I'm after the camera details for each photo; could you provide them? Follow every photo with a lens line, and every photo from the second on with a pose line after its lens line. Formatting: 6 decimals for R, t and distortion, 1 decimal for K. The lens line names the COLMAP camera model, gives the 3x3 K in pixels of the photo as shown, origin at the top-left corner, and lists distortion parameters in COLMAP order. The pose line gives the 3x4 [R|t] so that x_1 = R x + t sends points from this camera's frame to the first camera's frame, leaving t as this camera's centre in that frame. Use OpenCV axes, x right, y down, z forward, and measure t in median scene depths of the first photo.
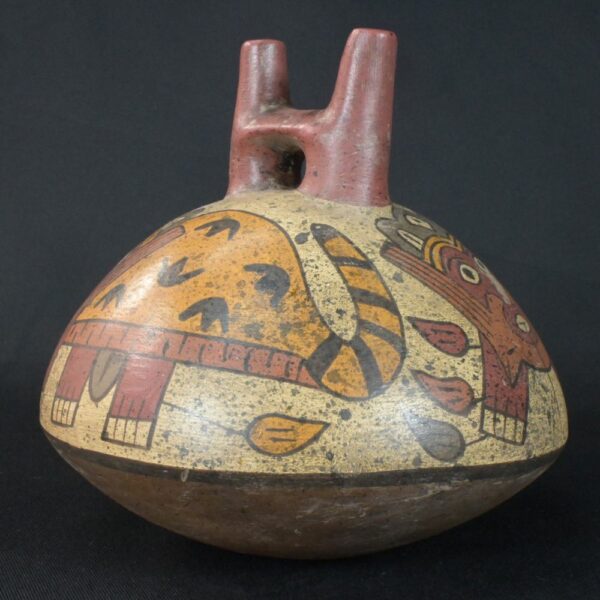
lens RADIAL K [[1062.9, 0, 301.0], [0, 1062.9, 299.7], [0, 0, 1]] dist [-0.009188, 0.000000]
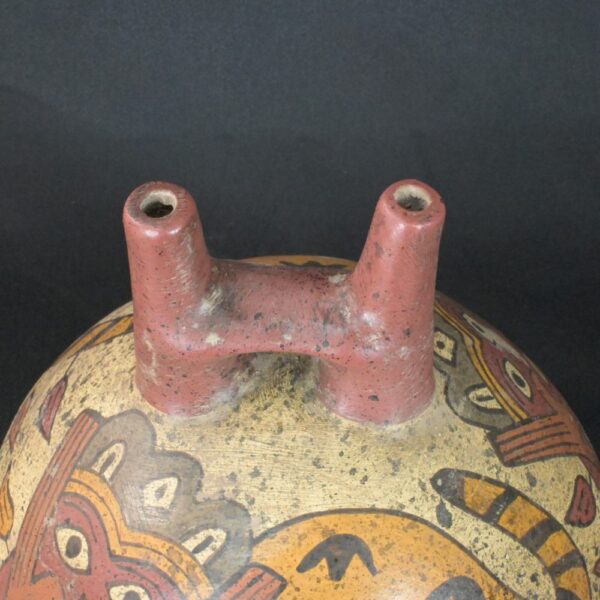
lens RADIAL K [[1218.1, 0, 299.3], [0, 1218.1, 299.9], [0, 0, 1]] dist [0.012721, 0.000000]
pose [[0.678284, -0.560414, 0.475255, -0.409244], [0.132688, 0.729564, 0.670918, -0.791739], [-0.722720, -0.392012, 0.569212, 0.640264]]
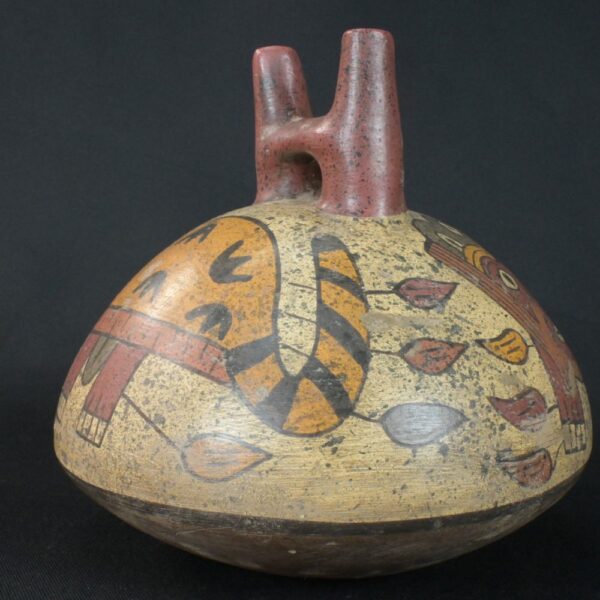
lens RADIAL K [[1062.9, 0, 299.6], [0, 1062.9, 299.8], [0, 0, 1]] dist [-0.009188, 0.000000]
pose [[-0.985978, -0.036713, 0.162788, -0.157110], [0.003968, 0.970066, 0.242810, -0.293226], [-0.166830, 0.240051, -0.956318, 2.283567]]
